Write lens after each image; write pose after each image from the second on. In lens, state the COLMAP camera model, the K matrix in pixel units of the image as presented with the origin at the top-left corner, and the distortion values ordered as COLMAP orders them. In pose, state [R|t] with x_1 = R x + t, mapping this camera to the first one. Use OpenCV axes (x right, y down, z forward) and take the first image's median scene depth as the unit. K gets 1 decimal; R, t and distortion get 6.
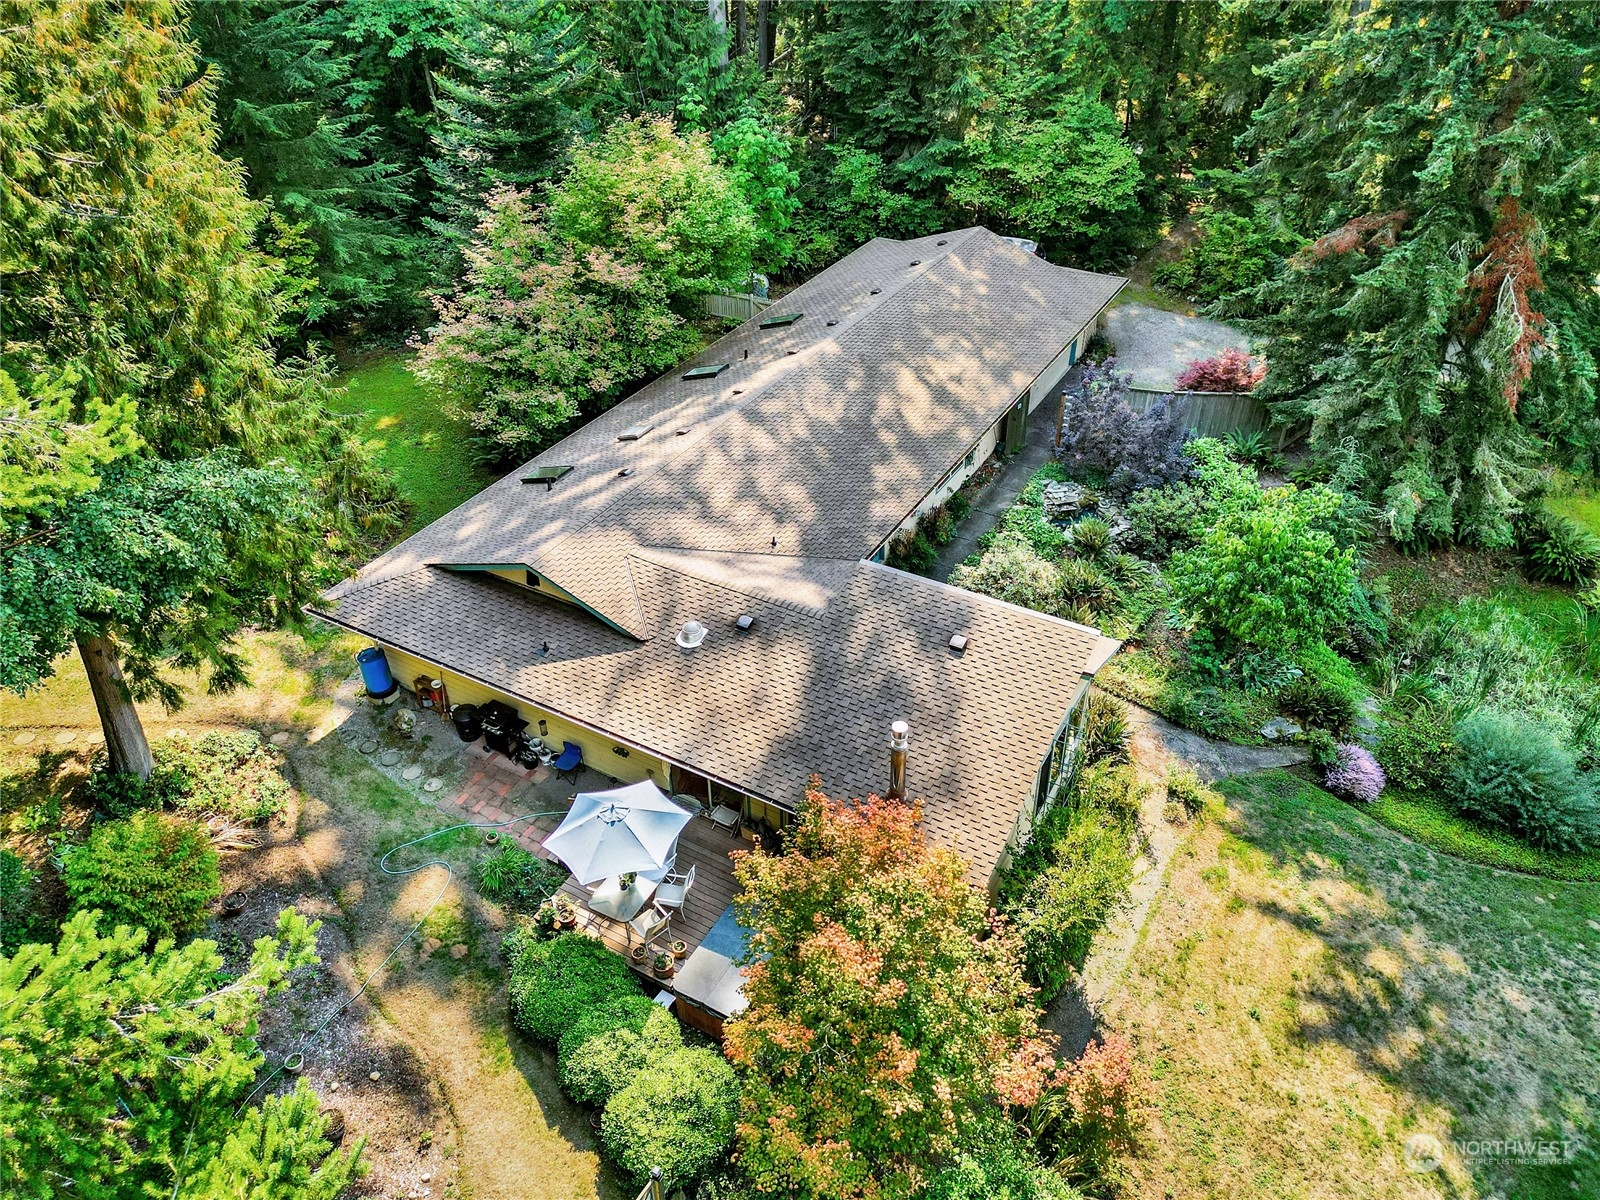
lens RADIAL K [[1143.1, 0, 806.2], [0, 1143.1, 579.9], [0, 0, 1]] dist [0.058648, -0.037413]
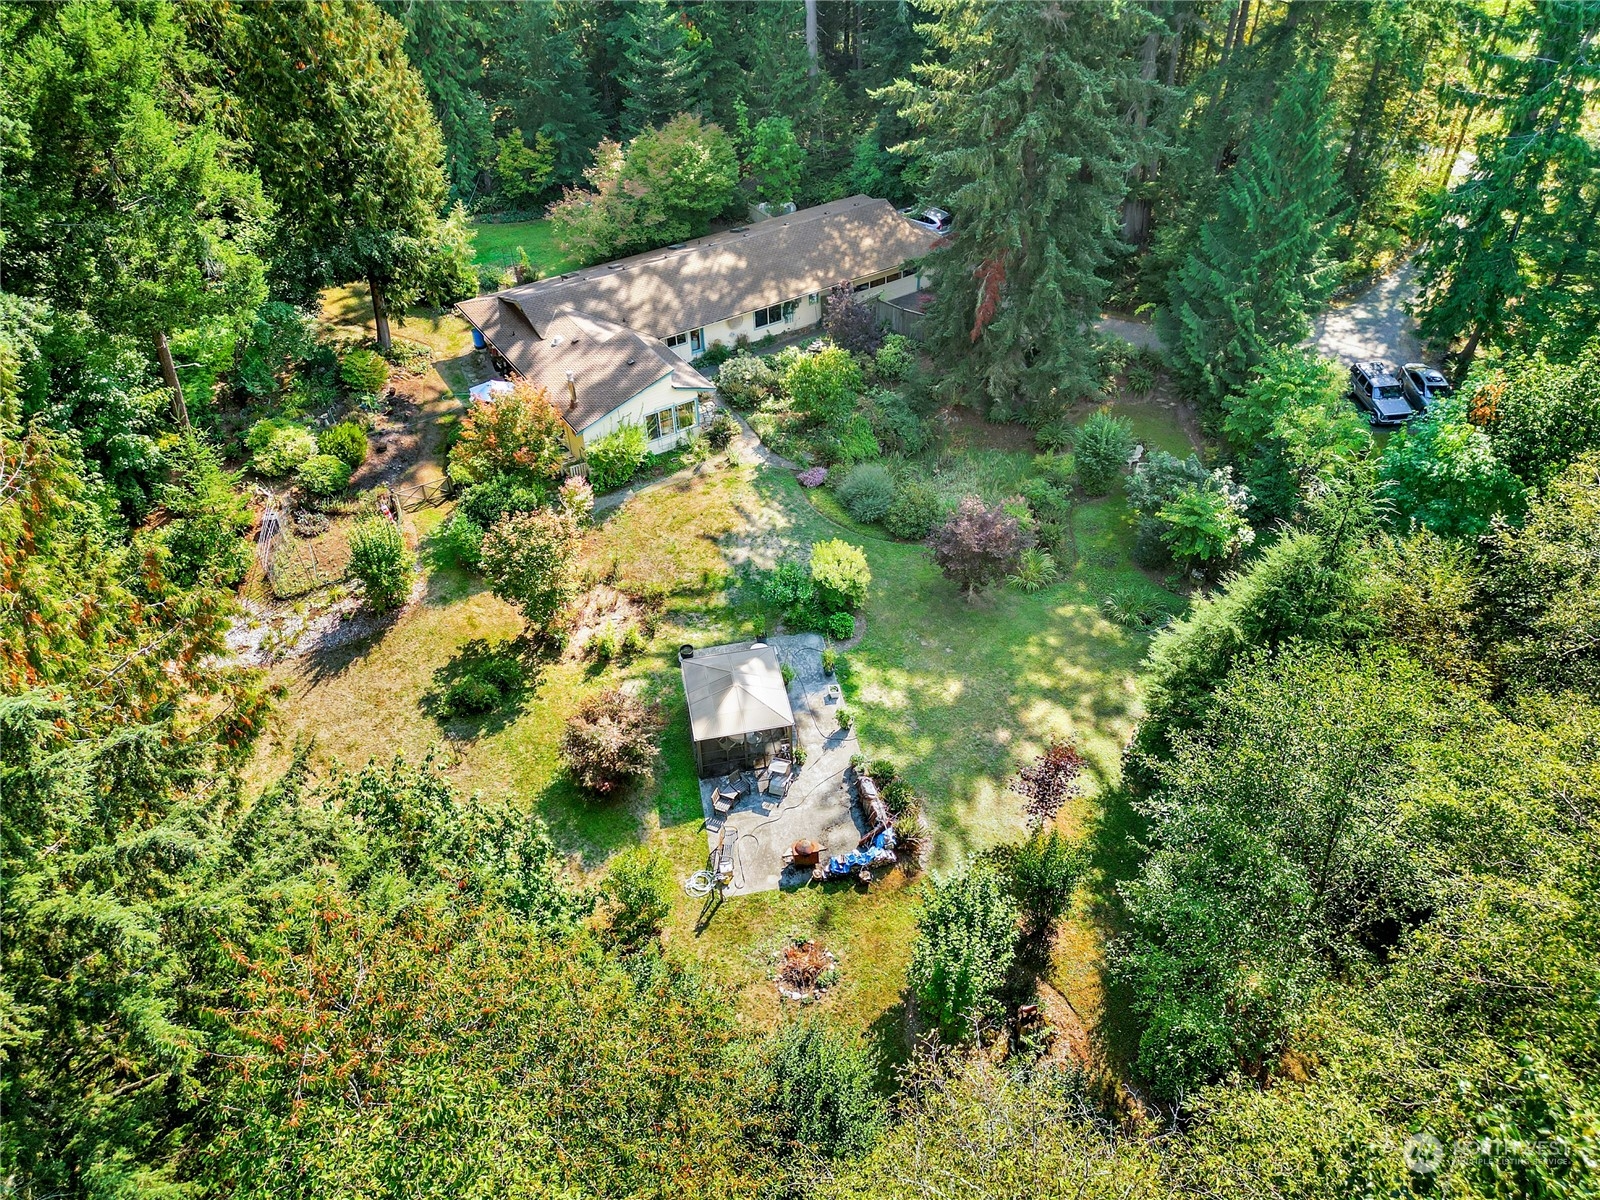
lens RADIAL K [[1143.1, 0, 803.4], [0, 1143.1, 591.2], [0, 0, 1]] dist [0.058648, -0.037413]
pose [[0.891499, 0.295454, -0.343419, 1.176052], [-0.261096, 0.954591, 0.143472, 0.057938], [0.370214, -0.038240, 0.928159, -0.985404]]
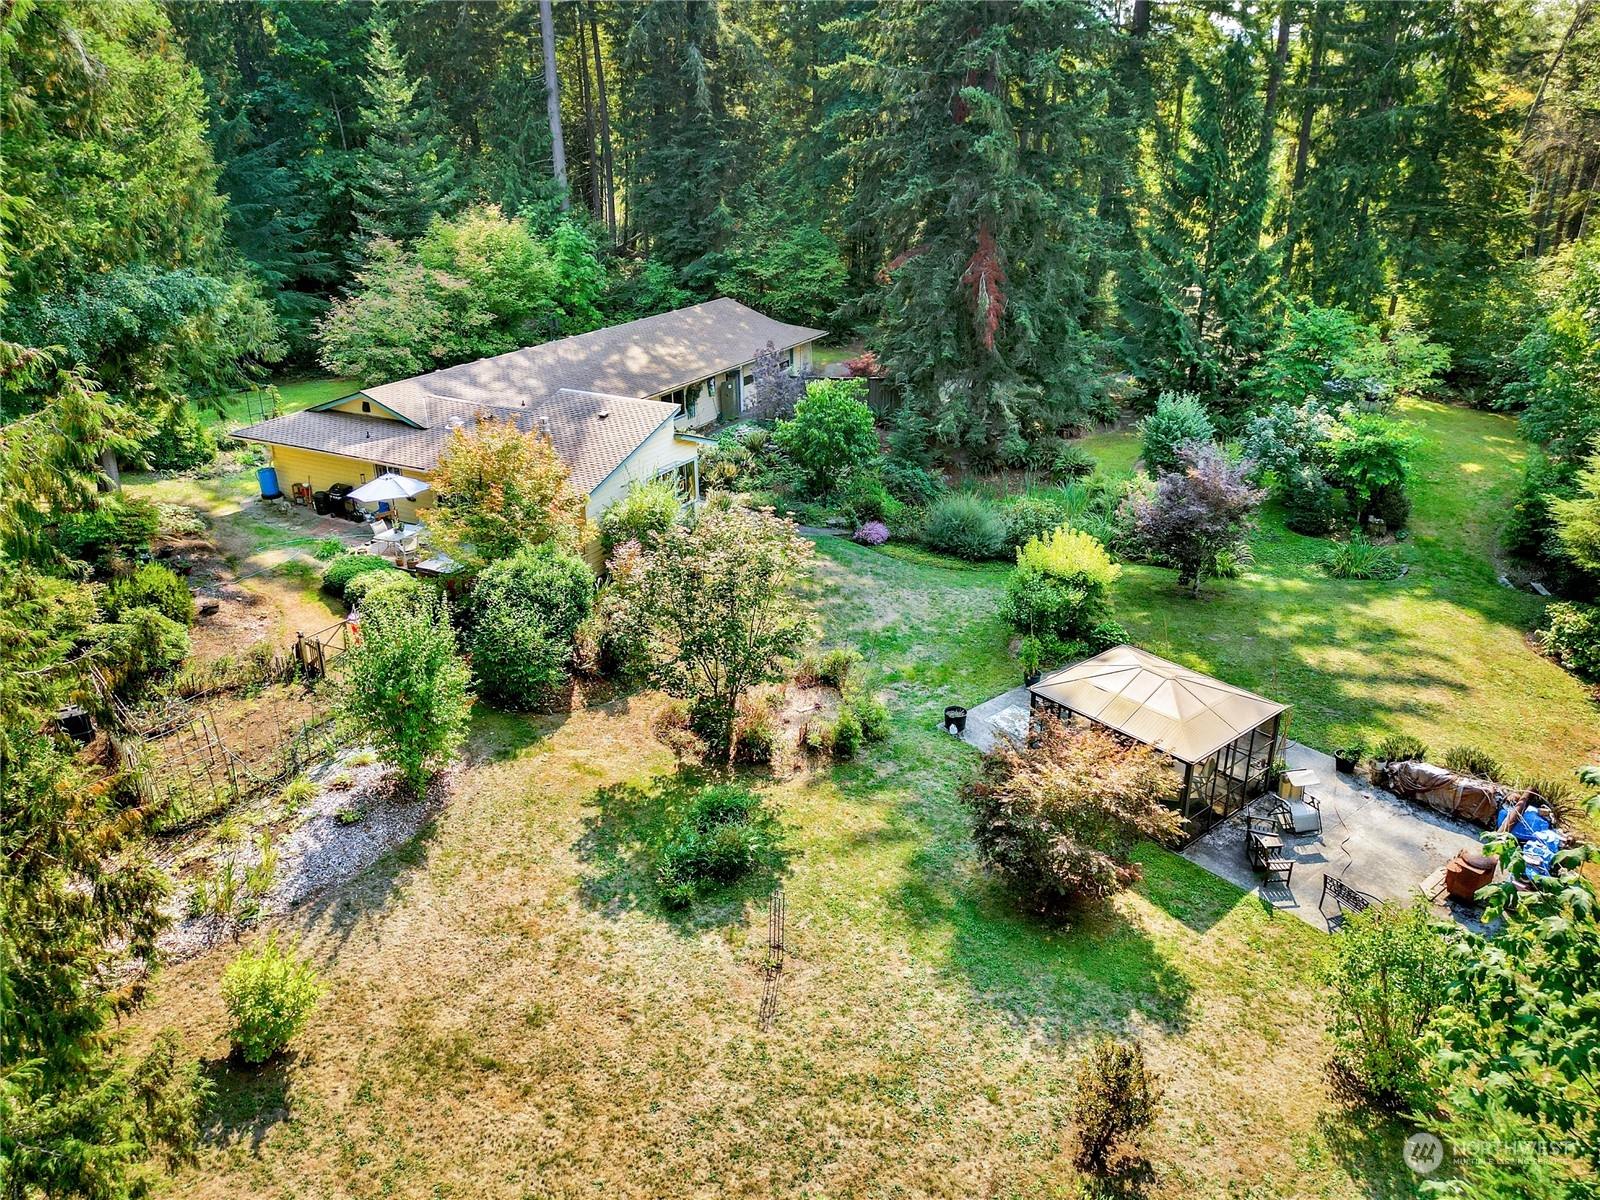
lens RADIAL K [[1143.1, 0, 807.5], [0, 1143.1, 600.5], [0, 0, 1]] dist [0.058648, -0.037413]
pose [[0.999571, -0.005138, 0.028823, 0.305628], [0.010918, 0.978882, -0.204135, 0.540061], [-0.027165, 0.204362, 0.978518, -0.520083]]
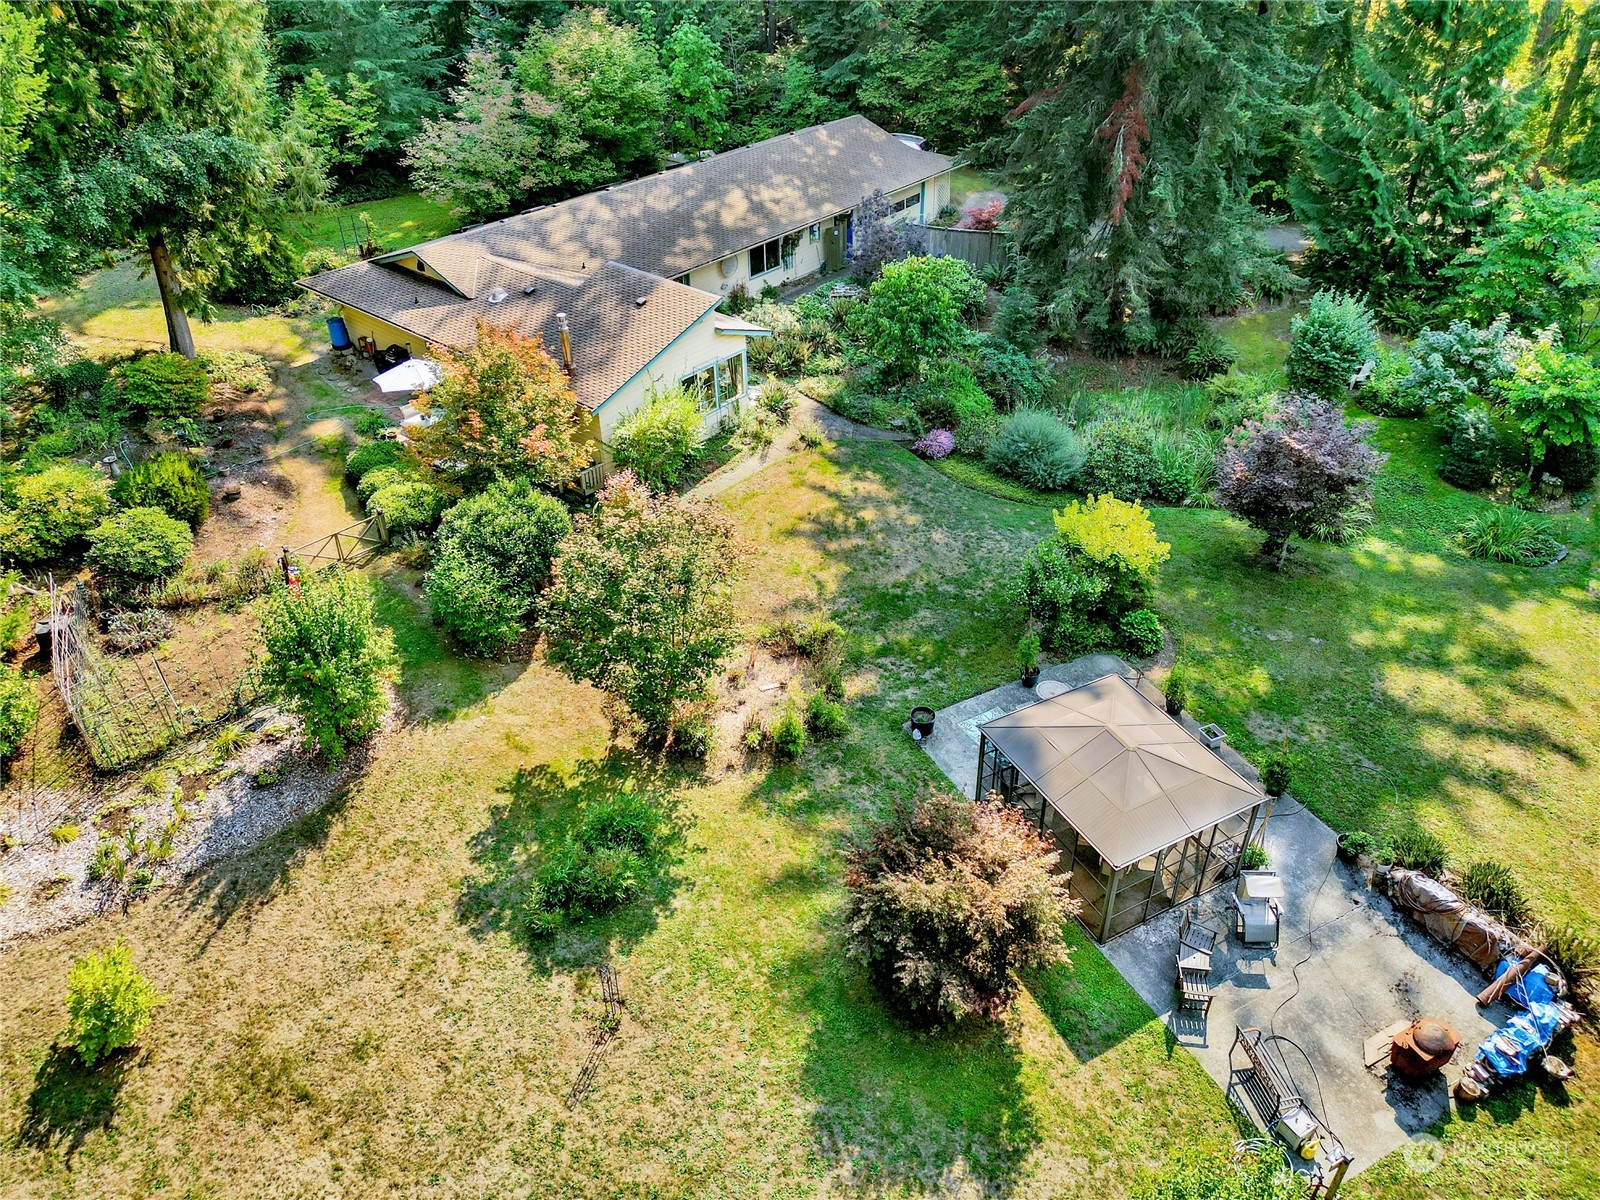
lens RADIAL K [[1143.1, 0, 807.3], [0, 1143.1, 587.0], [0, 0, 1]] dist [0.058648, -0.037413]
pose [[0.982711, 0.105915, -0.151859, 0.507488], [-0.105970, 0.994339, 0.007755, 0.325469], [0.151821, 0.008471, 0.988372, -0.442034]]
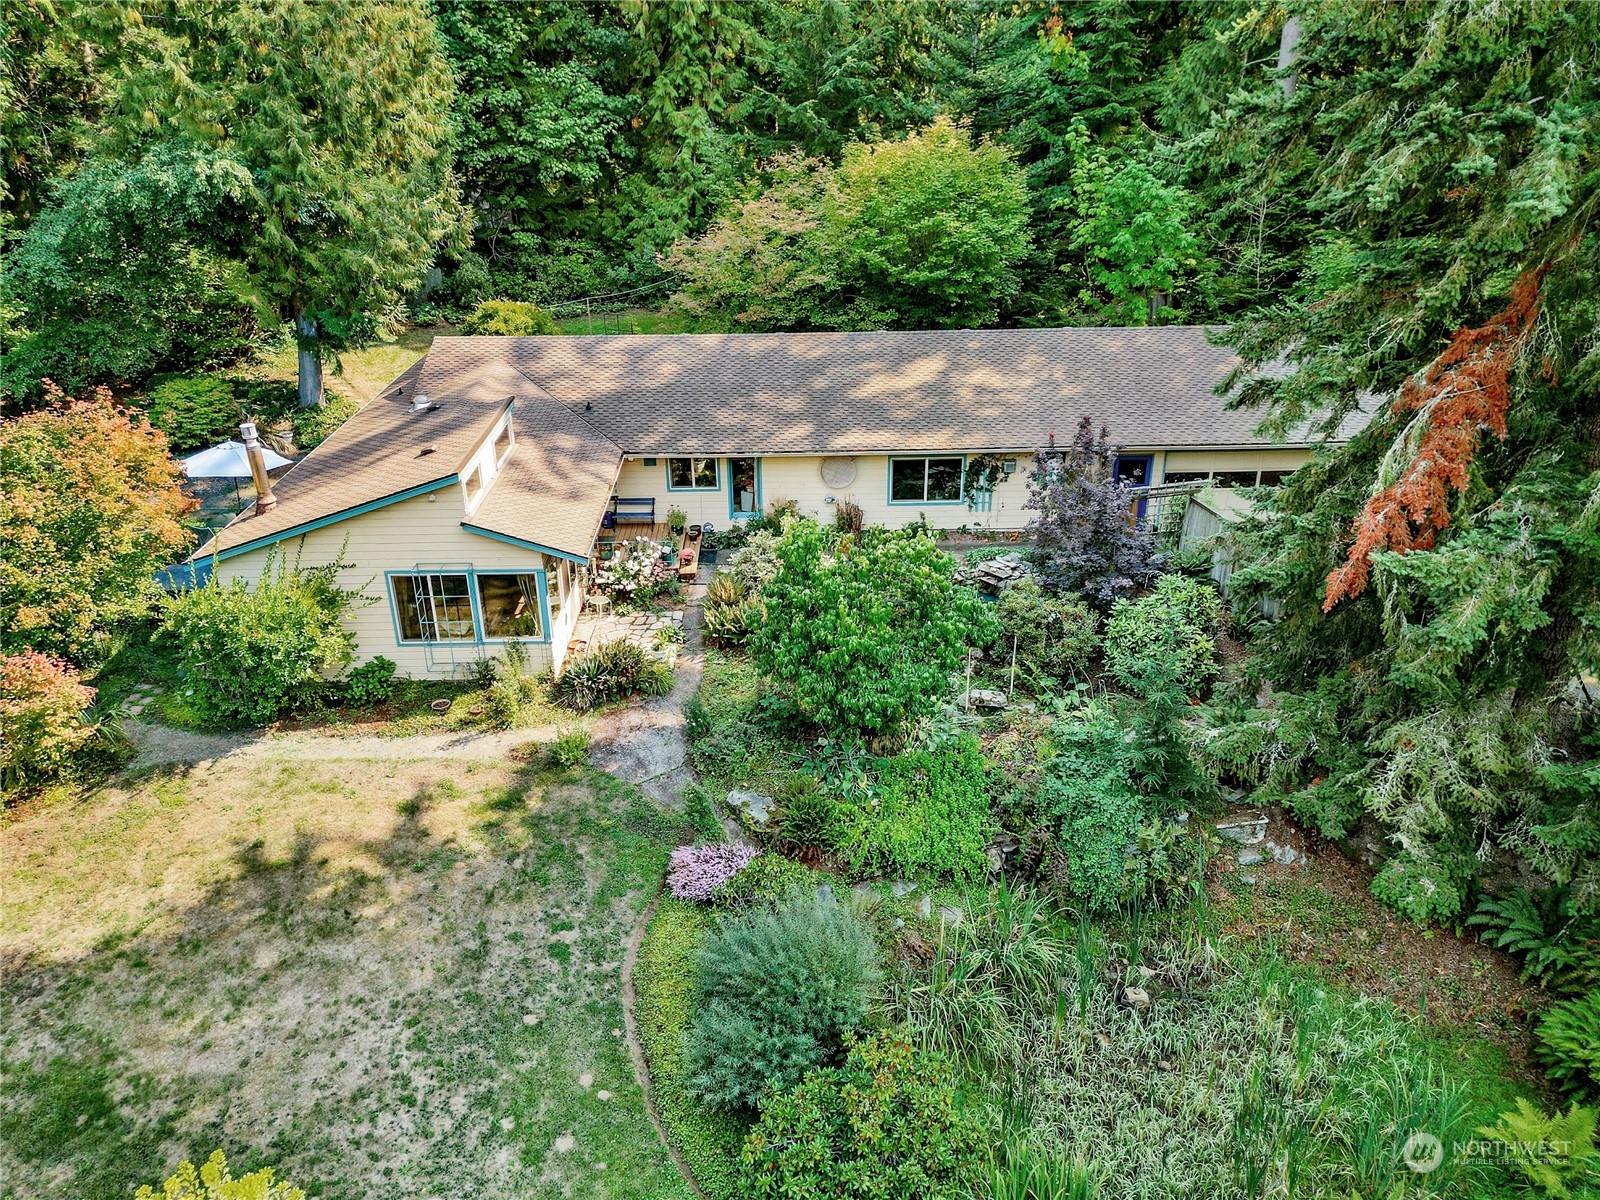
lens RADIAL K [[1143.1, 0, 804.9], [0, 1143.1, 588.1], [0, 0, 1]] dist [0.058648, -0.037413]
pose [[0.508165, 0.373801, -0.775913, 0.928050], [-0.489925, 0.866404, 0.096531, -0.085236], [0.708337, 0.331086, 0.623411, 0.480208]]
